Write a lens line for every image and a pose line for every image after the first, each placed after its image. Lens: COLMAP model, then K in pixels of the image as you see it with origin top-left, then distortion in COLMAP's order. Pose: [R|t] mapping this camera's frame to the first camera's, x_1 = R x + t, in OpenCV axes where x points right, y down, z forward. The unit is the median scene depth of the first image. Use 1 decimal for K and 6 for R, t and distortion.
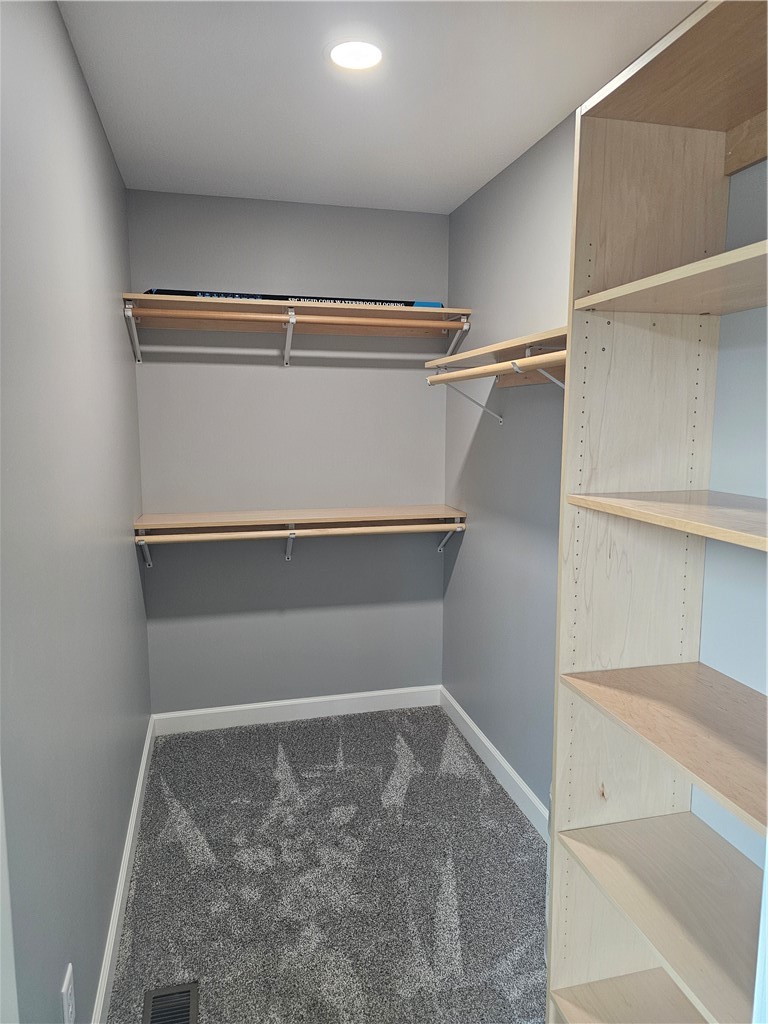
lens RADIAL K [[689.3, 0, 384.7], [0, 689.3, 513.3], [0, 0, 1]] dist [0.001101, -0.003391]
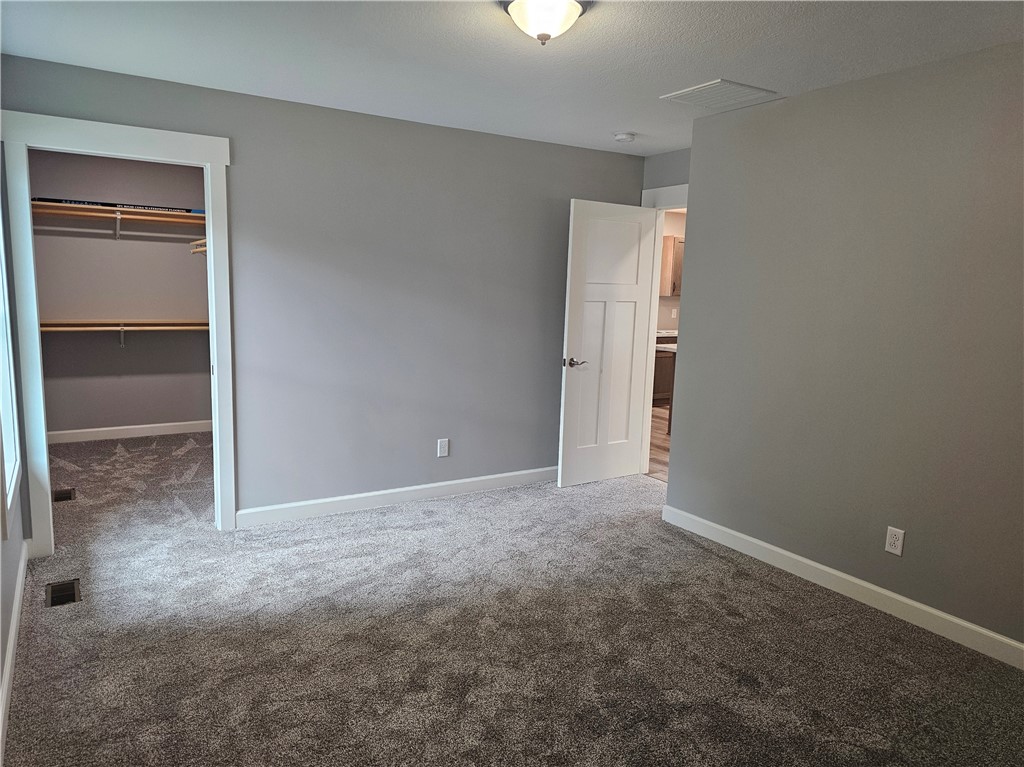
lens RADIAL K [[689.3, 0, 510.4], [0, 689.3, 383.0], [0, 0, 1]] dist [0.001101, -0.003391]
pose [[0.946489, -0.021742, 0.322003, 0.274601], [0.017832, 0.999727, 0.015086, 0.177235], [-0.322243, -0.008537, 0.946618, -1.198453]]
